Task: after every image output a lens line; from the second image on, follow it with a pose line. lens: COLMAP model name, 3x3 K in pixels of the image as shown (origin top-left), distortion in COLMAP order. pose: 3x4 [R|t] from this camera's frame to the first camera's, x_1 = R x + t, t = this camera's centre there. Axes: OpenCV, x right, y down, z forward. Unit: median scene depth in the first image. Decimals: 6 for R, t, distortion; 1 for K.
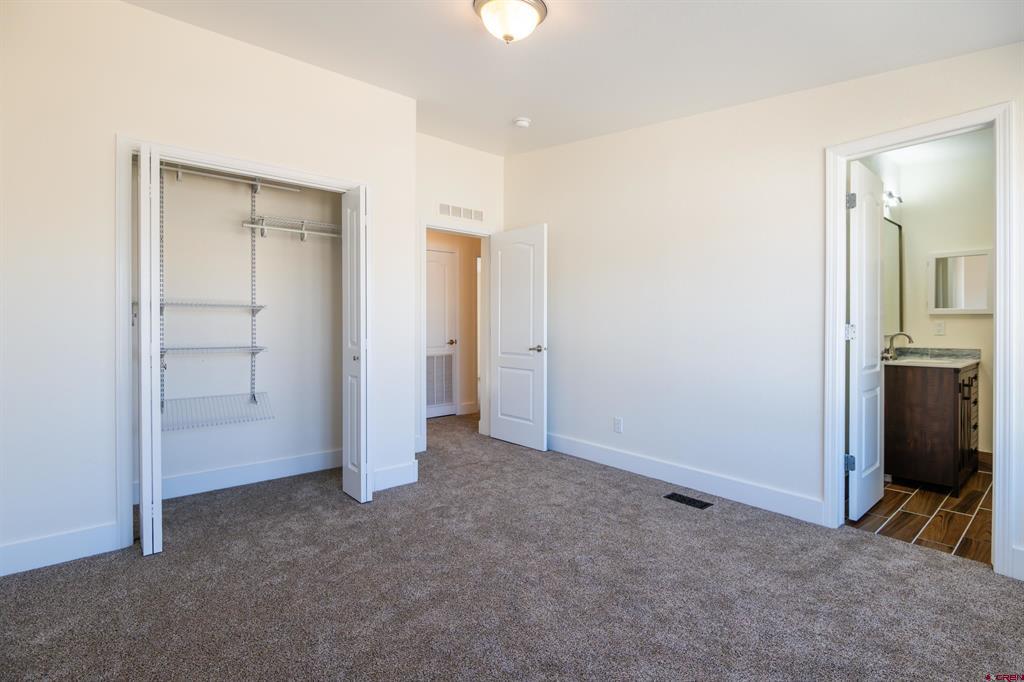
lens RADIAL K [[479.8, 0, 512.8], [0, 479.8, 324.8], [0, 0, 1]] dist [-0.003063, -0.001367]
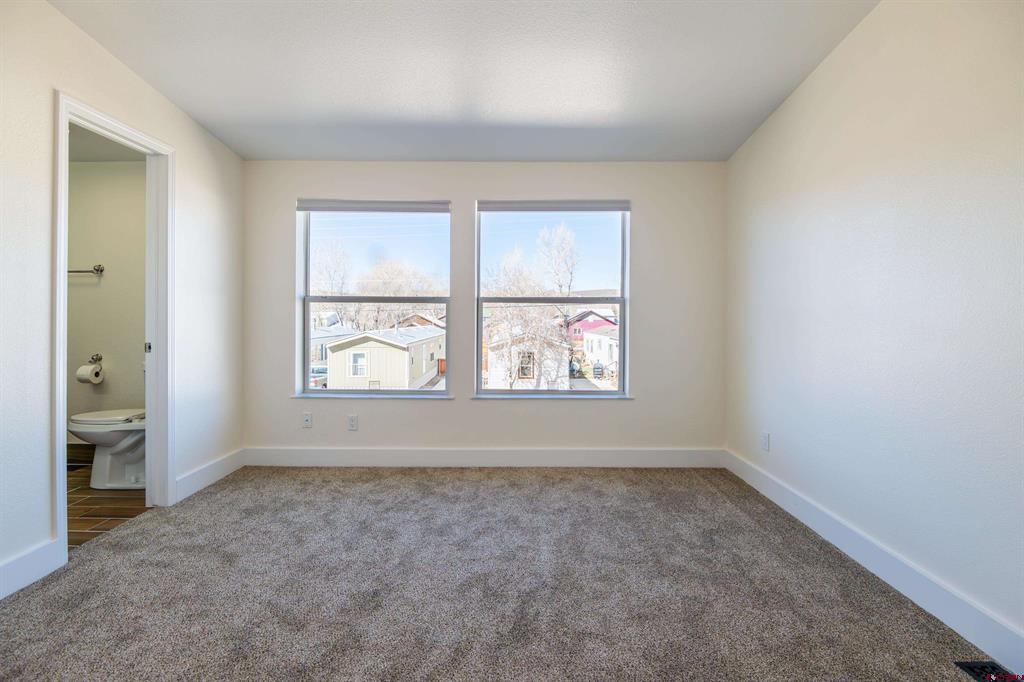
lens RADIAL K [[479.8, 0, 512.8], [0, 479.8, 324.8], [0, 0, 1]] dist [-0.003063, -0.001367]
pose [[-0.762386, -0.012185, 0.647008, -0.472535], [-0.006764, 0.999918, 0.010861, 0.003227], [-0.647087, 0.003904, -0.762406, 1.222902]]
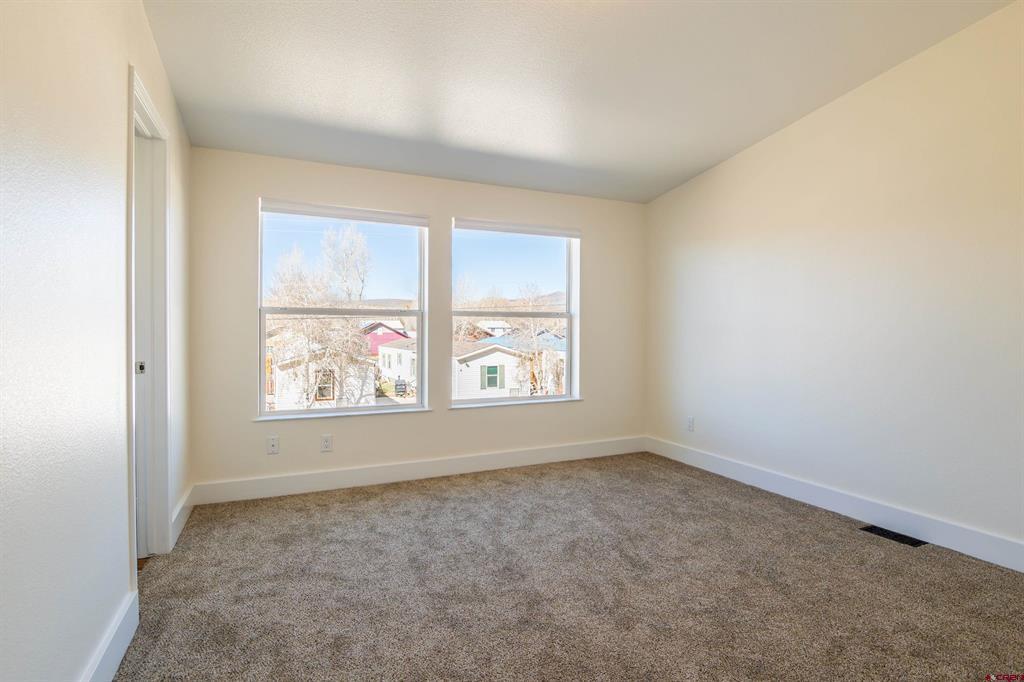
lens RADIAL K [[525.6, 0, 512.0], [0, 525.6, 341.0], [0, 0, 1]] dist [-0.001935, -0.000061]
pose [[-0.964893, -0.005826, 0.262577, 0.024831], [-0.002058, 0.999891, 0.014624, 0.006100], [-0.262634, 0.013570, -0.964800, 1.836739]]
